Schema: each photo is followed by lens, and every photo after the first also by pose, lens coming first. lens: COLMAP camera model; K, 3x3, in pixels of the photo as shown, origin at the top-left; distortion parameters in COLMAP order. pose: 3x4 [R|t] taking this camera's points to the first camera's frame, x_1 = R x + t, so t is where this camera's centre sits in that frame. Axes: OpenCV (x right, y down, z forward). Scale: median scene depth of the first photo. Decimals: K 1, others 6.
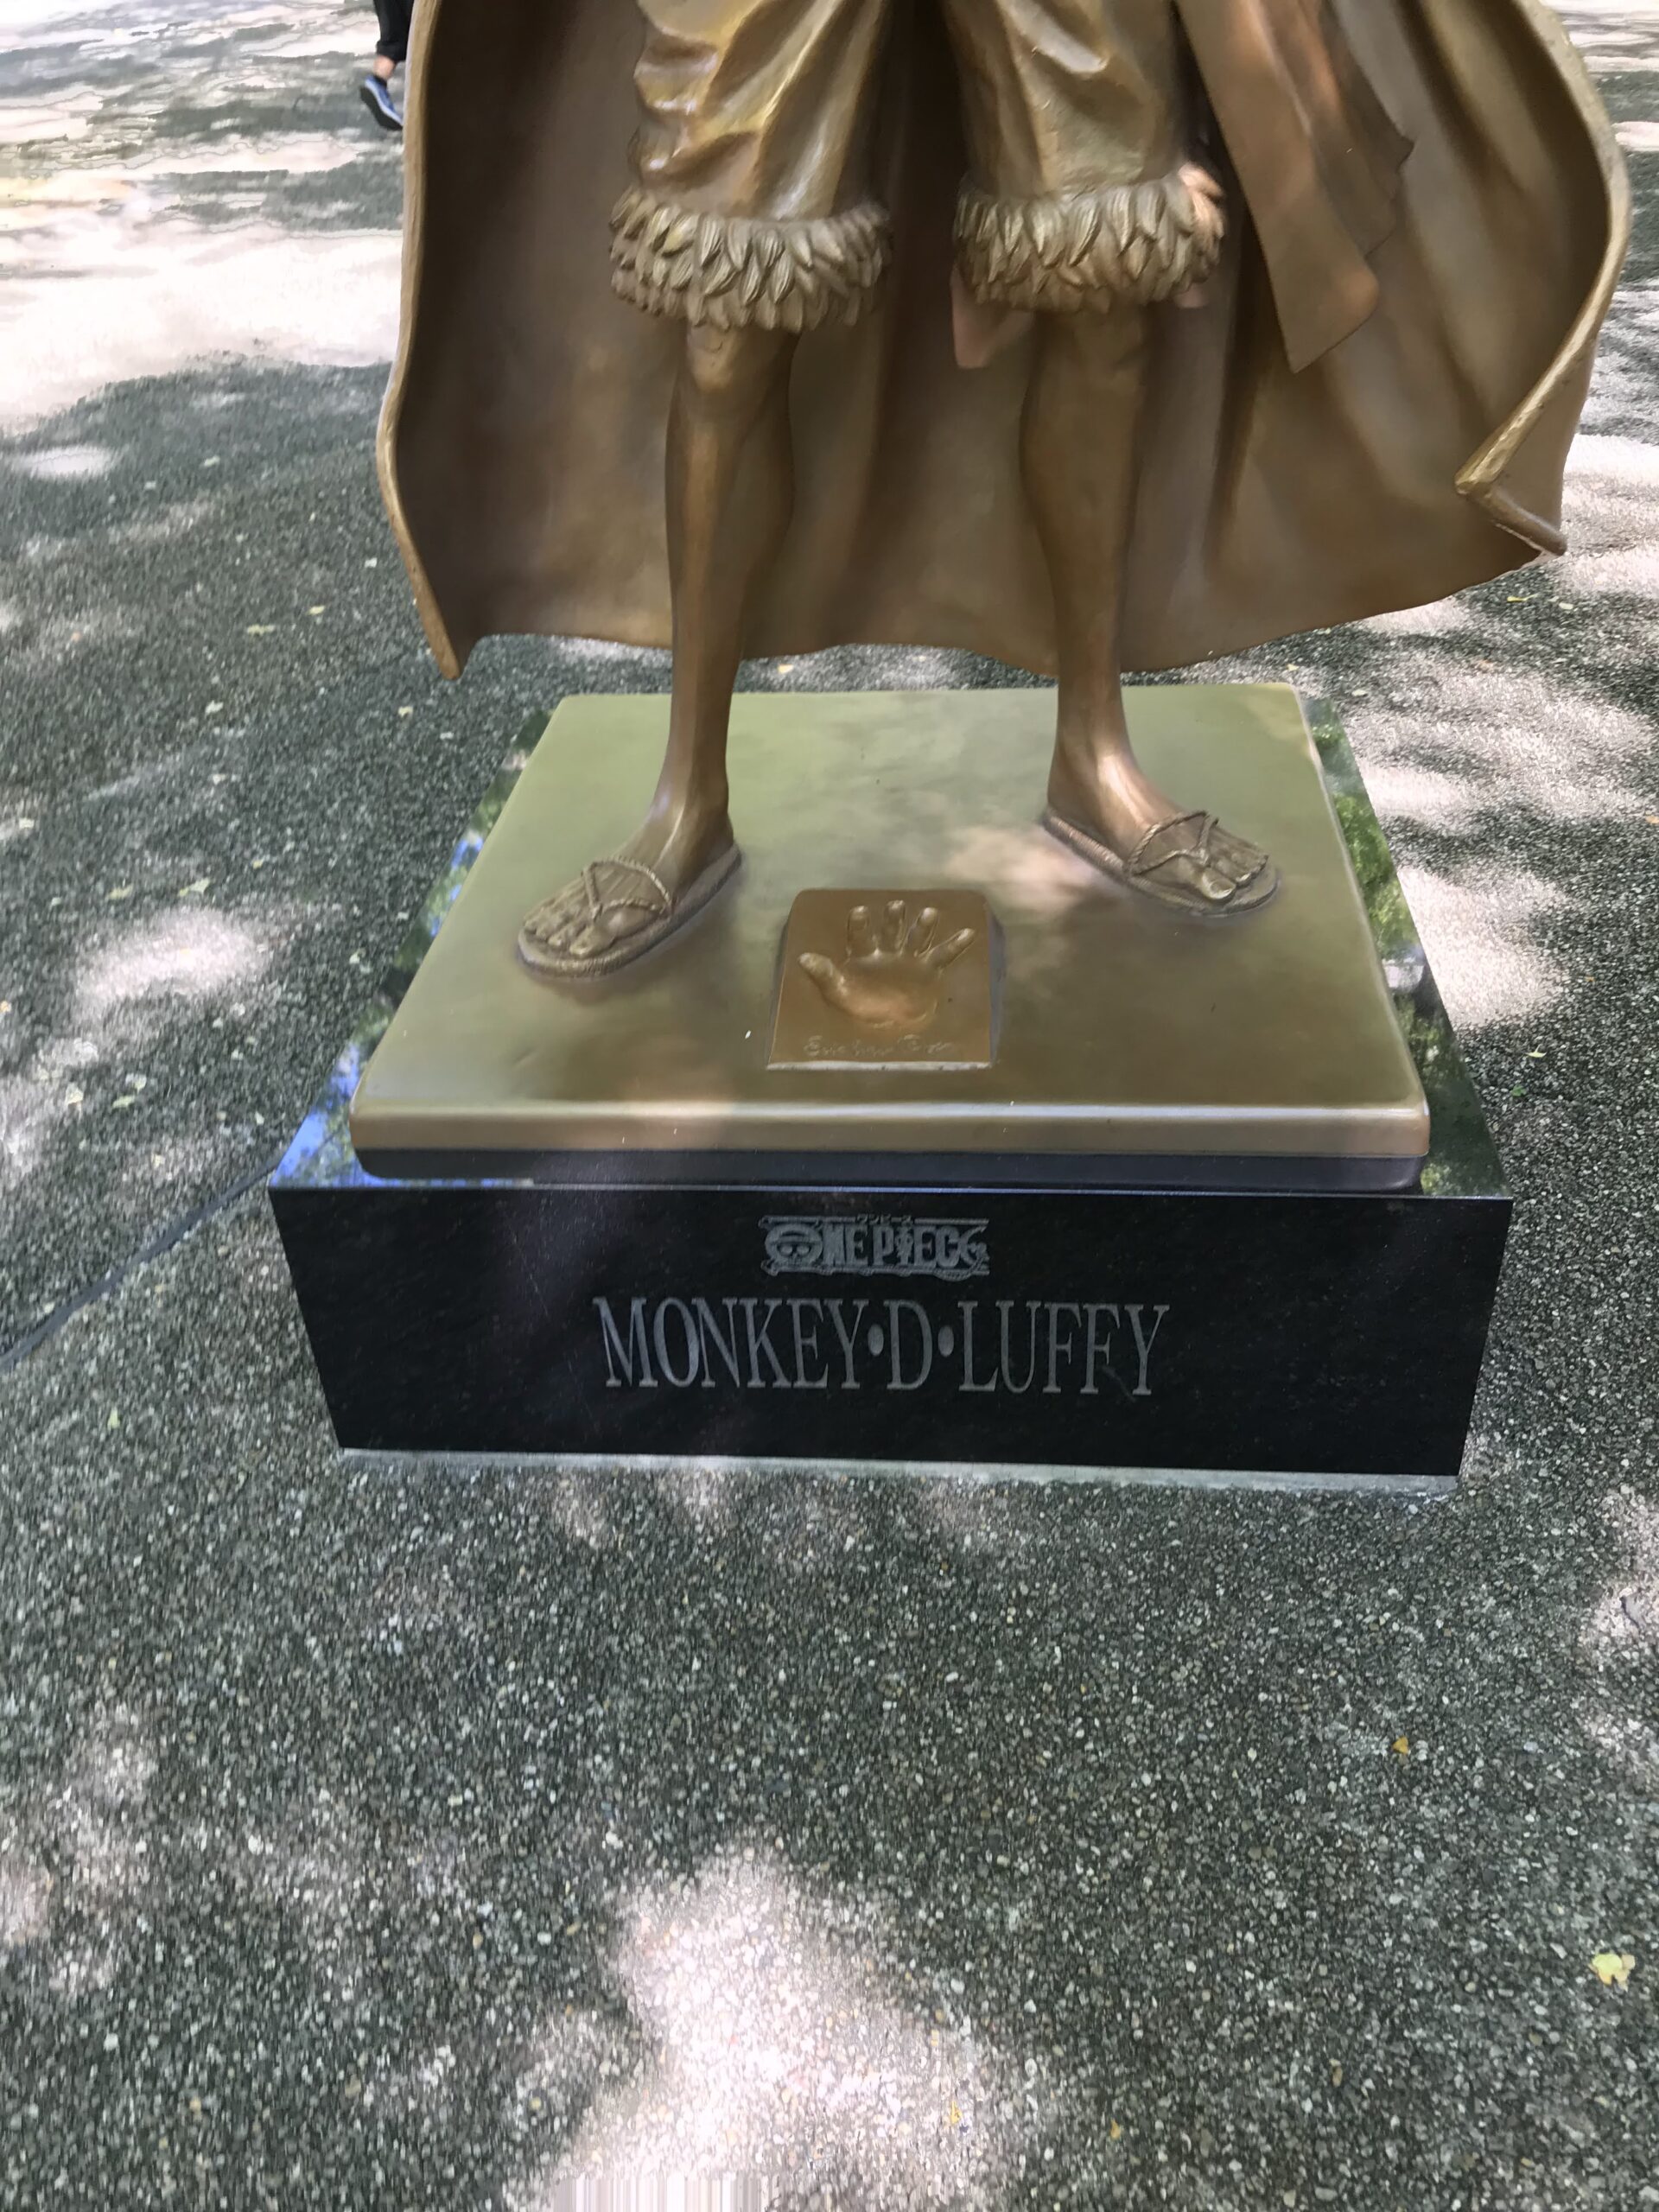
lens RADIAL K [[1752.6, 0, 862.1], [0, 1752.6, 1059.4], [0, 0, 1]] dist [0.076008, -0.184943]
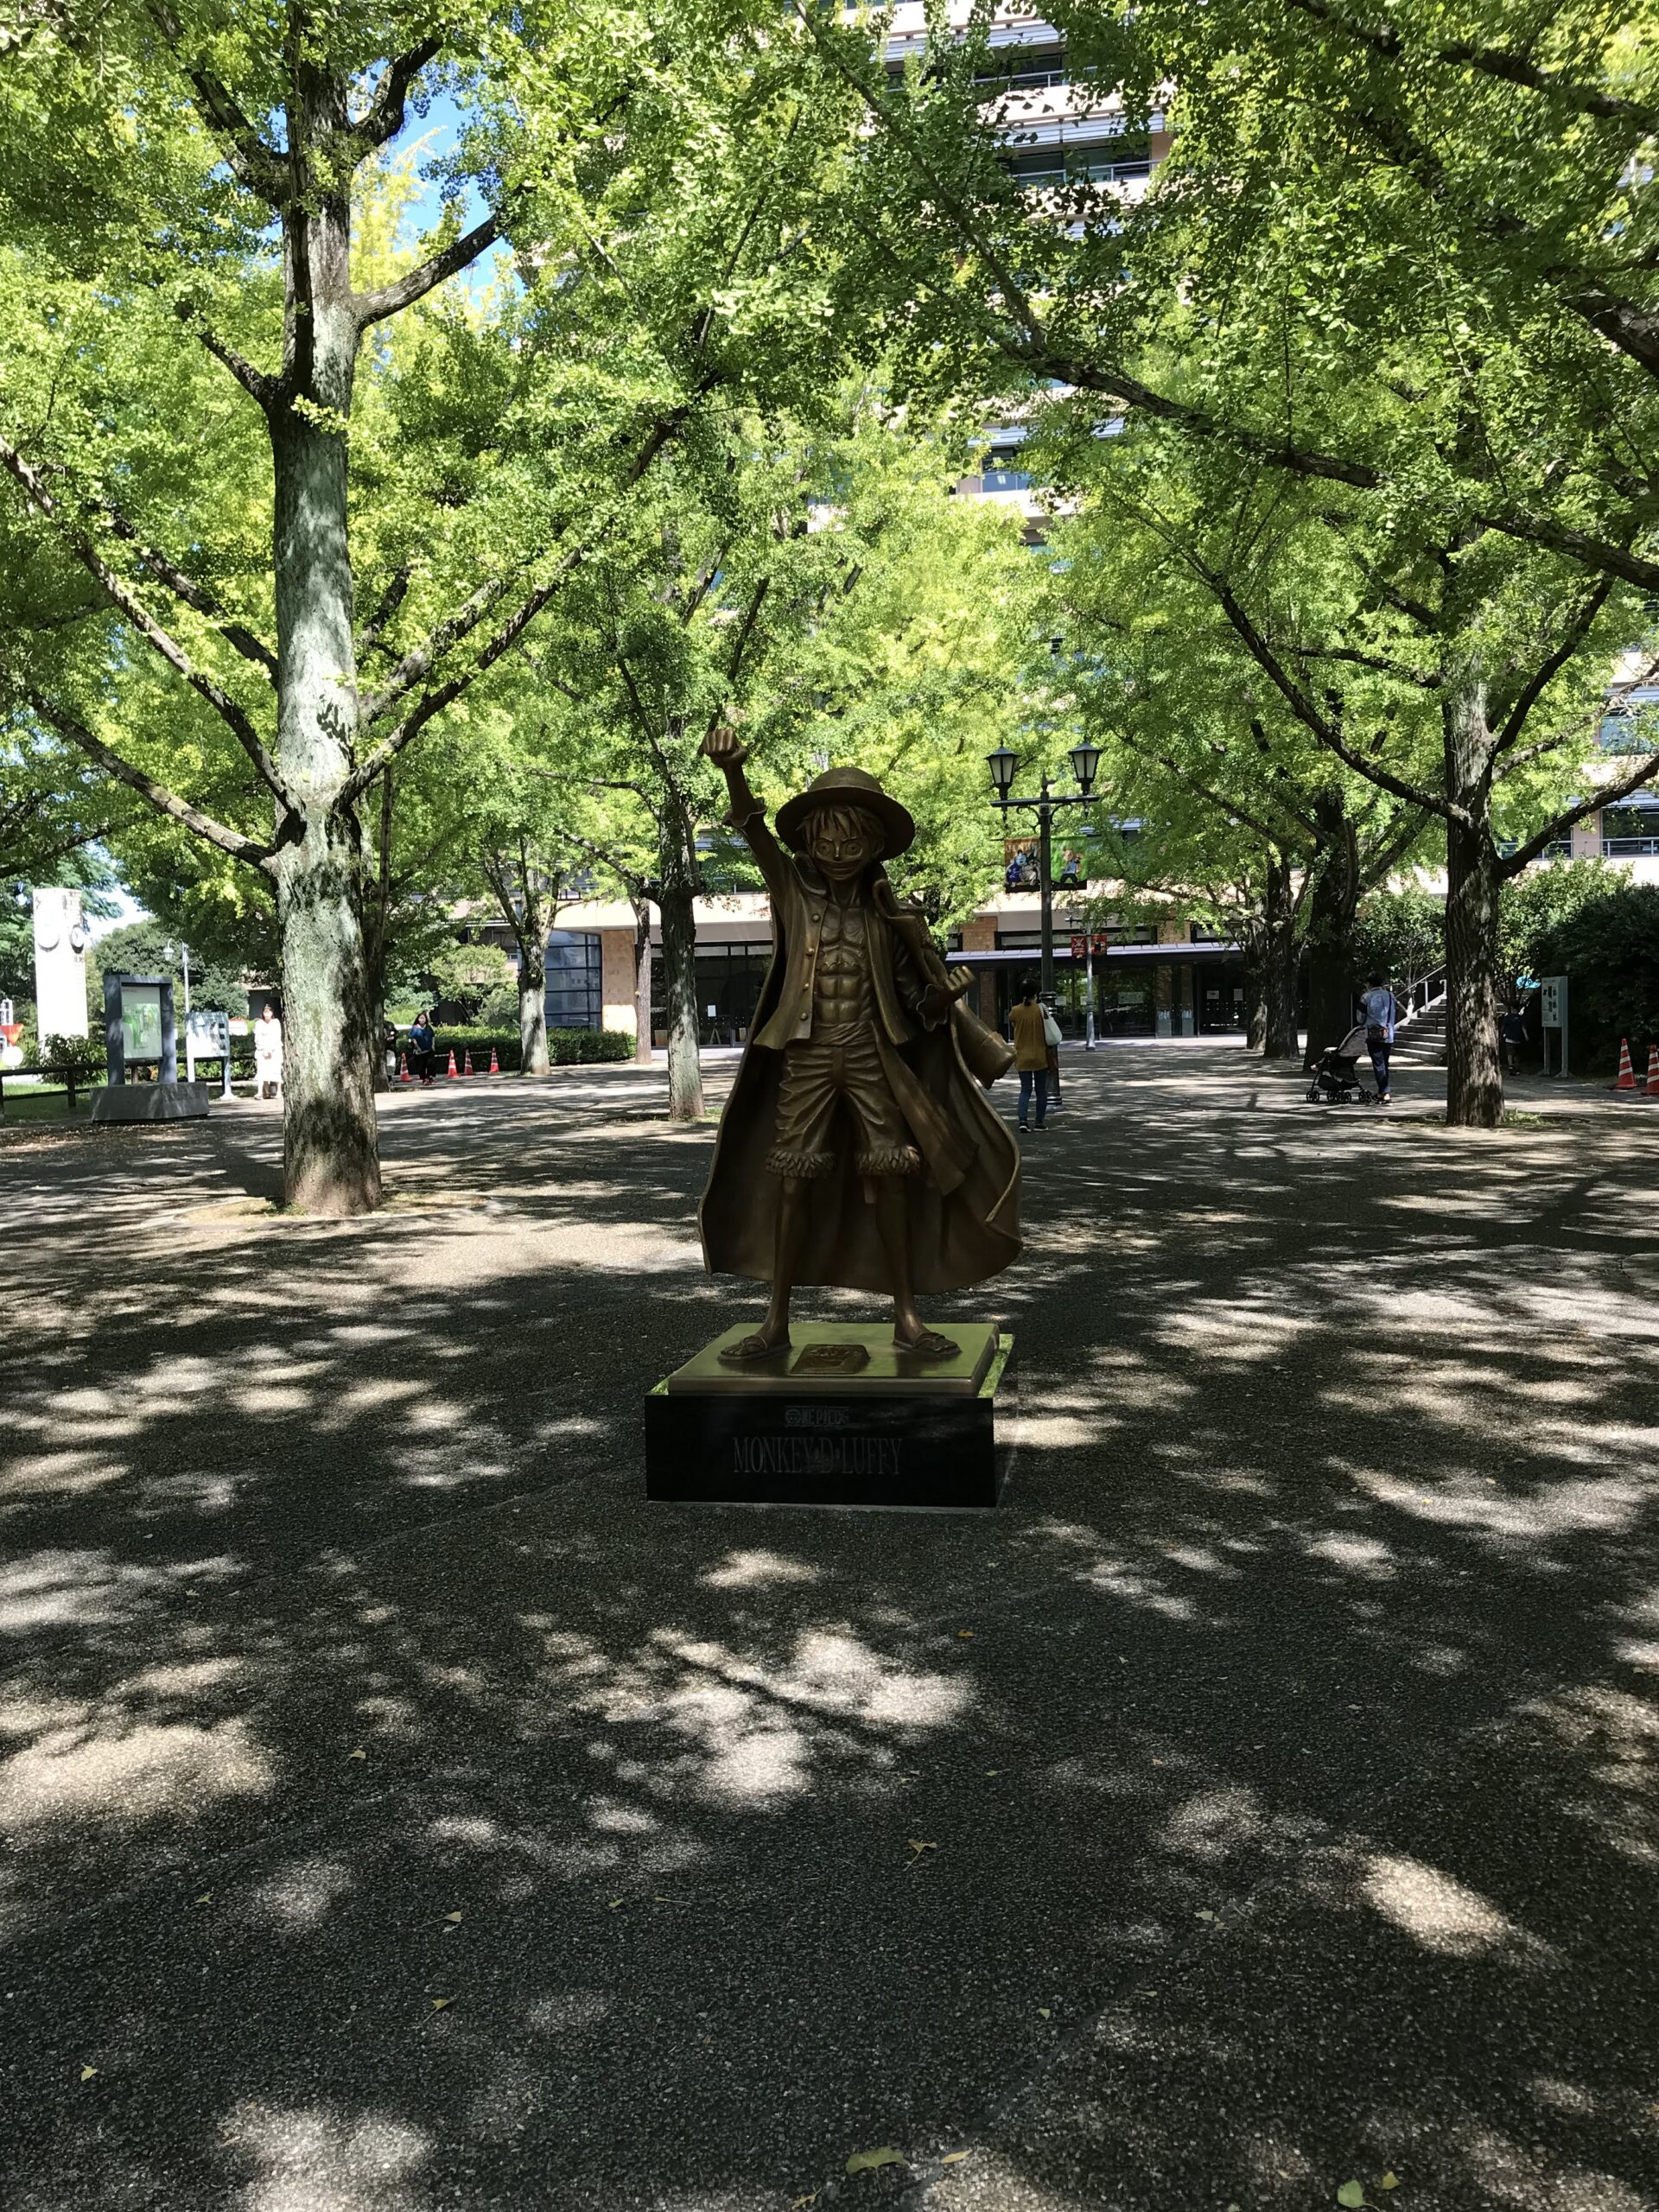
lens RADIAL K [[1784.2, 0, 722.6], [0, 1784.2, 1224.2], [0, 0, 1]] dist [0.036765, 0.000877]
pose [[0.986402, 0.025331, -0.162386, 0.324623], [-0.098231, 0.883014, -0.458952, 1.179336], [0.131764, 0.468662, 0.873495, -1.903453]]
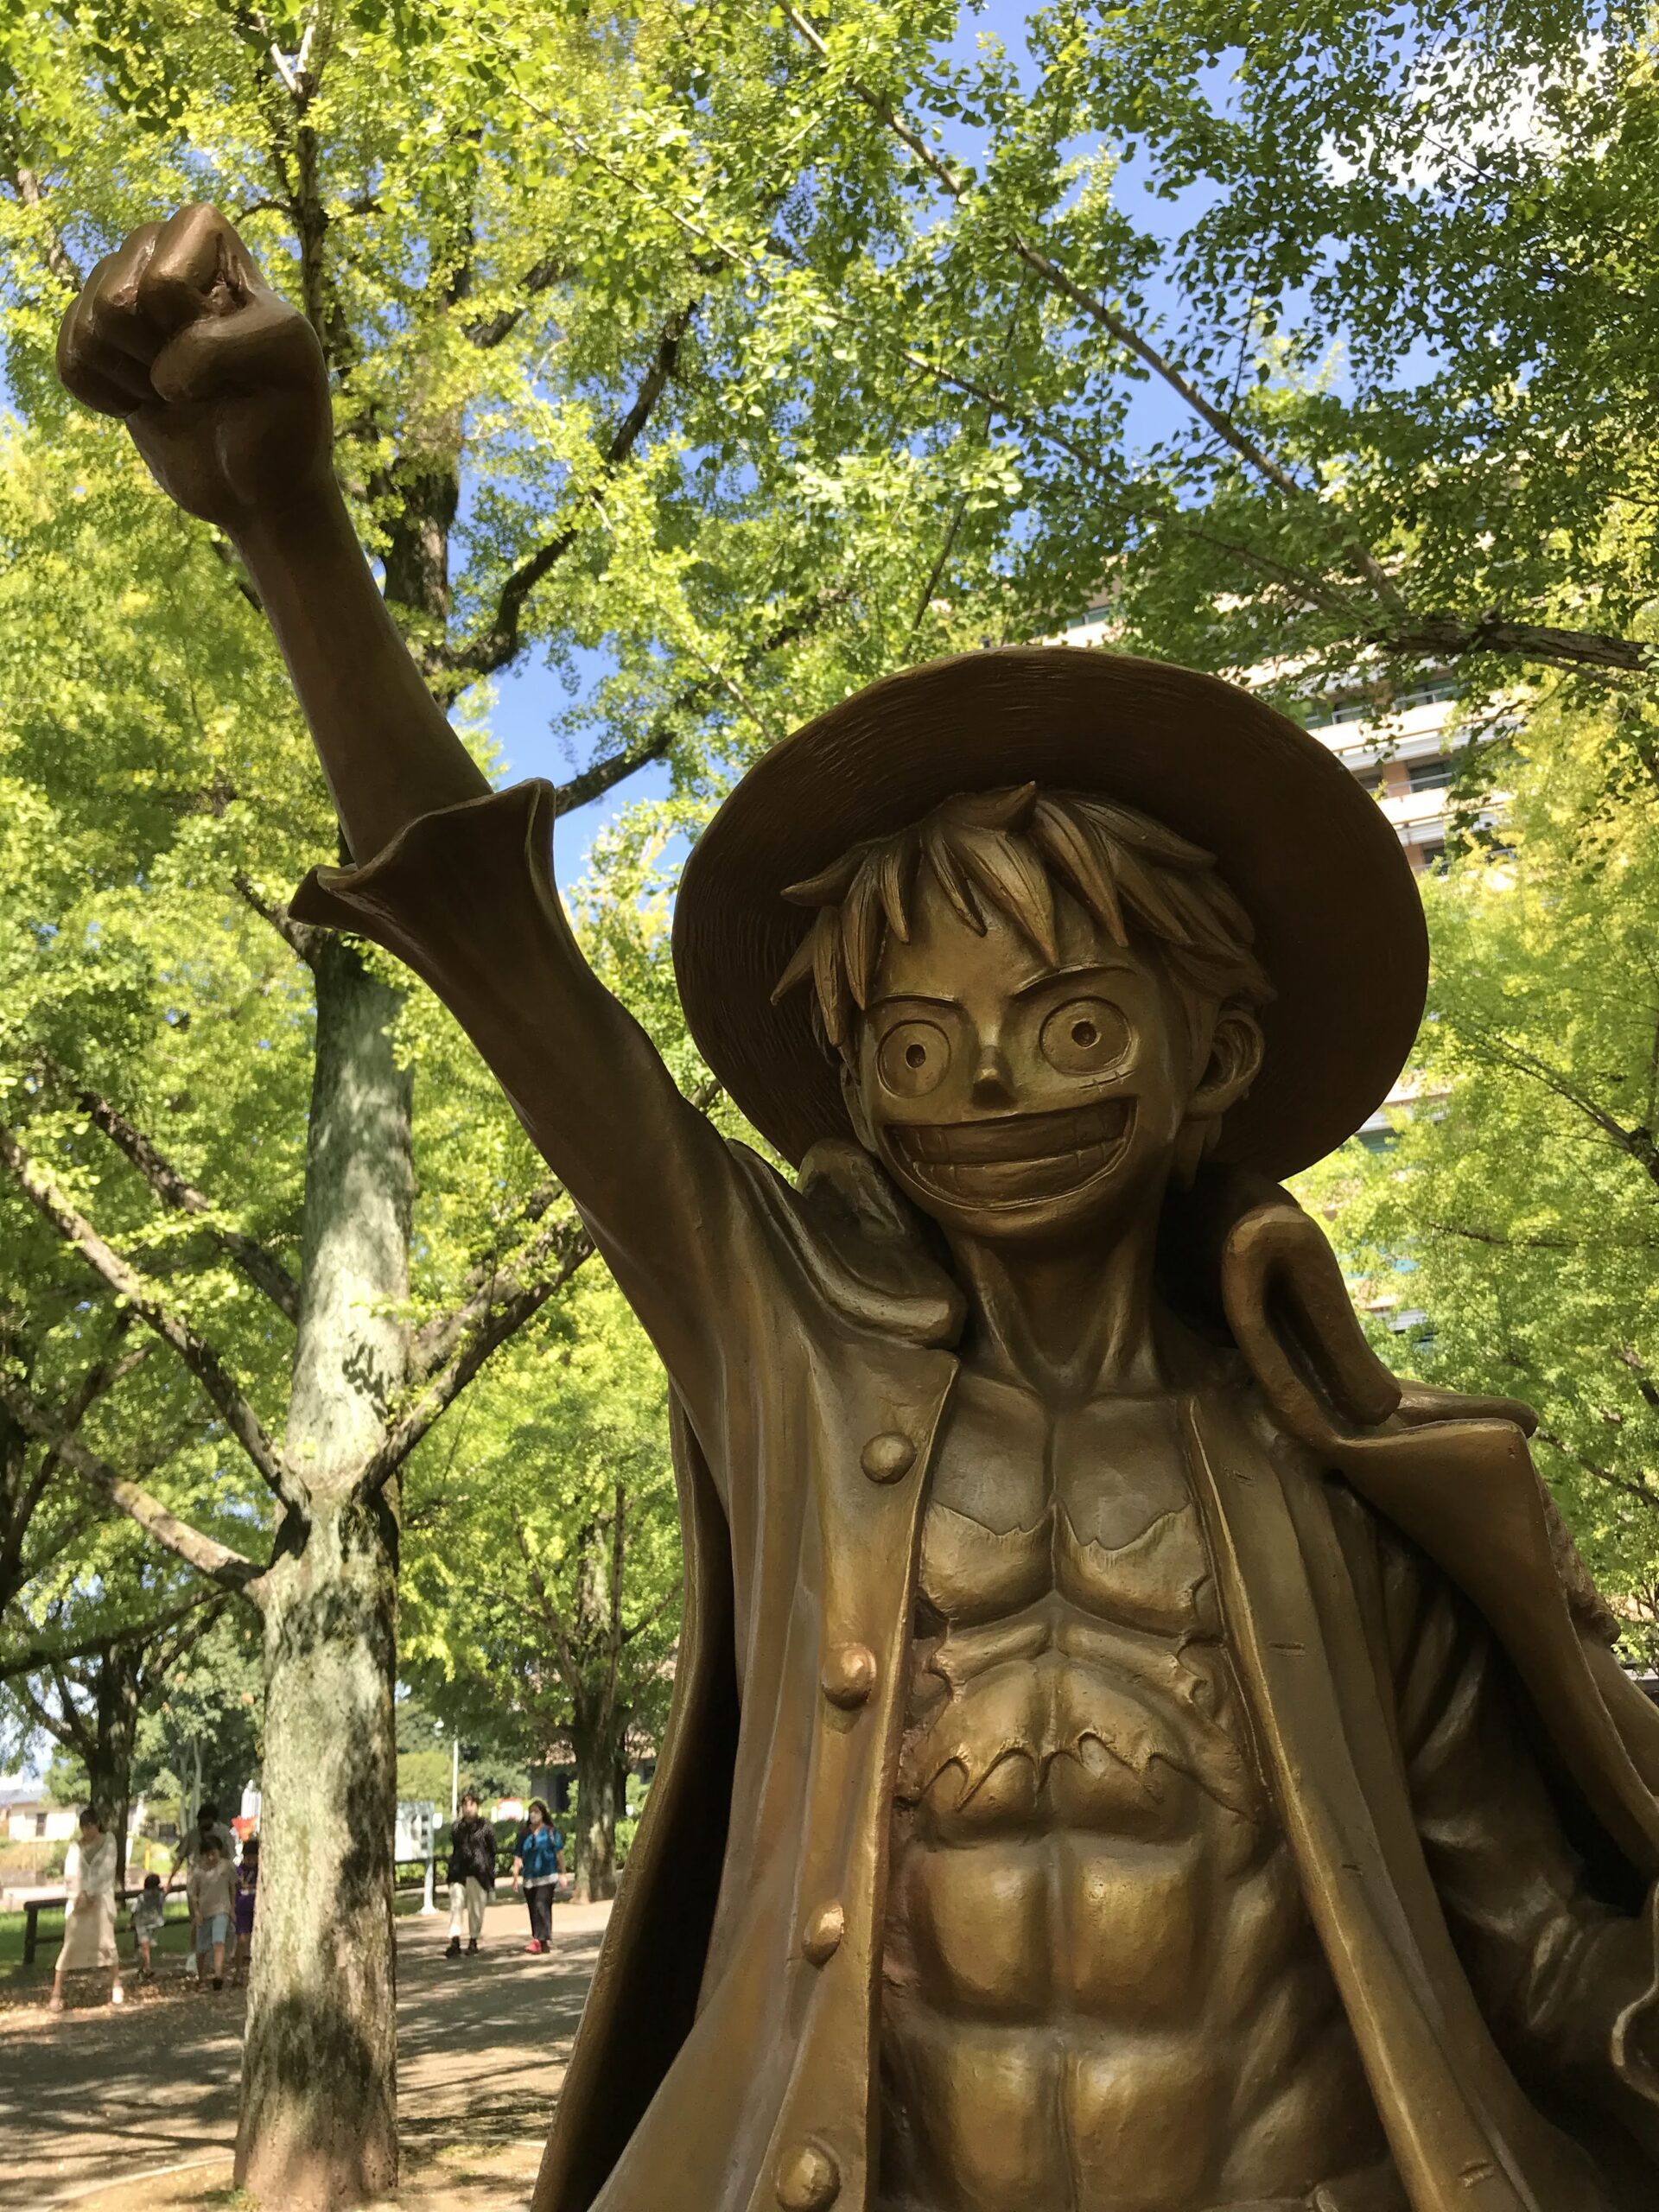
lens RADIAL K [[1792.0, 0, 917.7], [0, 1792.0, 1103.5], [0, 0, 1]] dist [0.000339, 0.006993]
pose [[0.973042, -0.104418, -0.205634, 0.094745], [-0.108271, 0.580445, -0.807070, -0.345747], [0.203632, 0.807577, 0.553492, 0.167546]]
